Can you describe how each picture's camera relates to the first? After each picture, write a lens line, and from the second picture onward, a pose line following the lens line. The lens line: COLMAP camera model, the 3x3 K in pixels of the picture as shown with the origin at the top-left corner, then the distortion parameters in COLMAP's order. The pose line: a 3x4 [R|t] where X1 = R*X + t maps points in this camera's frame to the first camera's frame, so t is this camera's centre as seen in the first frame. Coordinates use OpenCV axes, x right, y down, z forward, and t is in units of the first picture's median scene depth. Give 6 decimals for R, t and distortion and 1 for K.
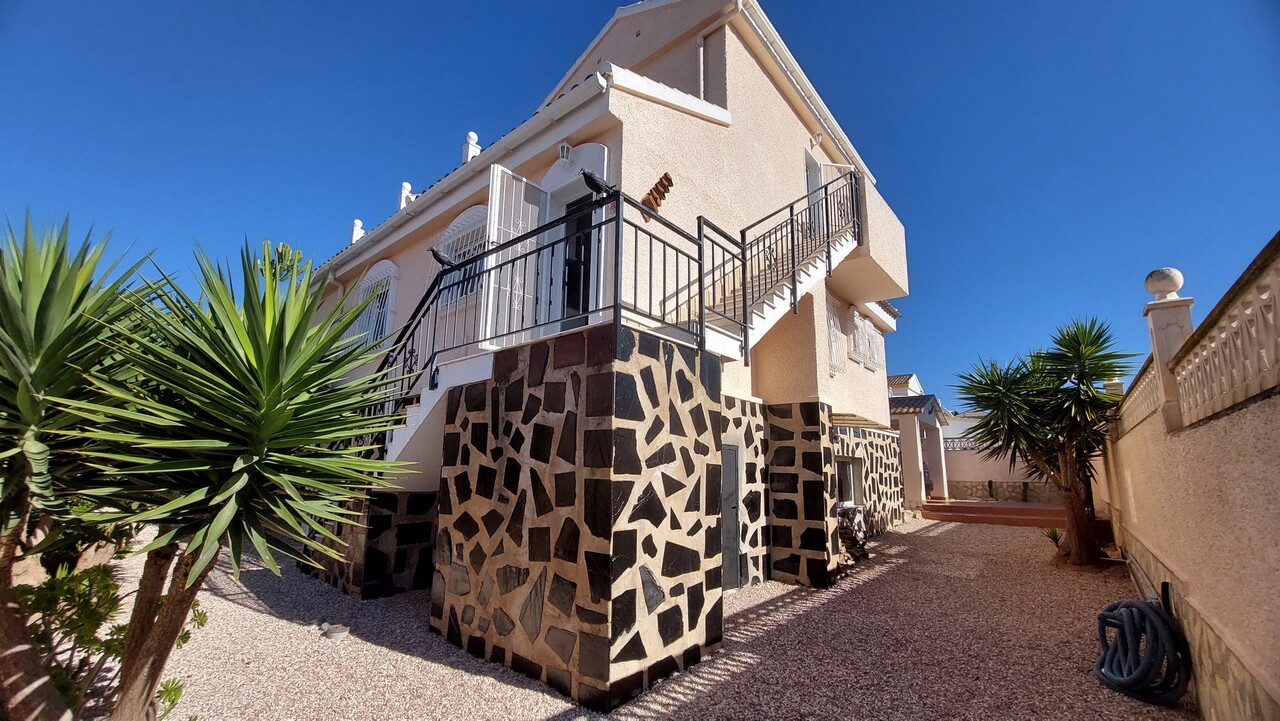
lens RADIAL K [[507.6, 0, 627.7], [0, 507.6, 391.3], [0, 0, 1]] dist [-0.011912, -0.001405]
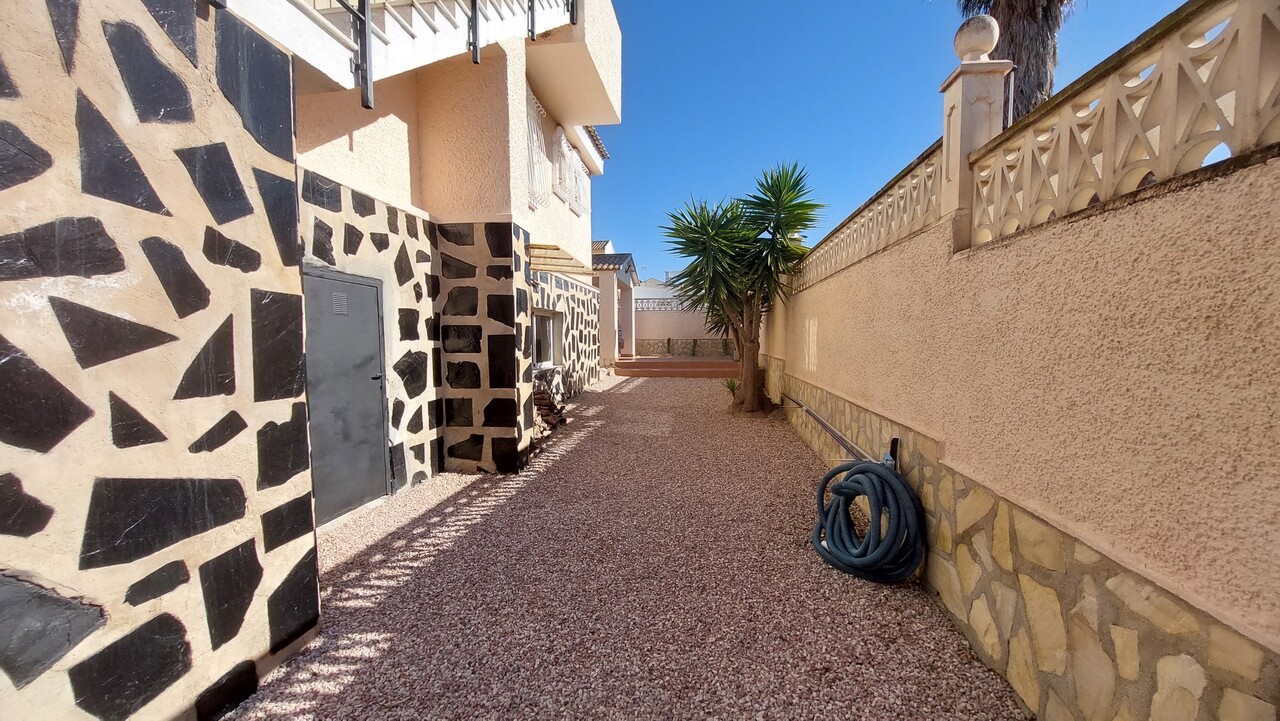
lens RADIAL K [[507.6, 0, 641.0], [0, 507.6, 372.2], [0, 0, 1]] dist [-0.011912, -0.001405]
pose [[0.832617, -0.054386, 0.551173, 0.140610], [-0.071394, 0.976325, 0.204187, 0.072036], [-0.549229, -0.209360, 0.809022, 0.318549]]
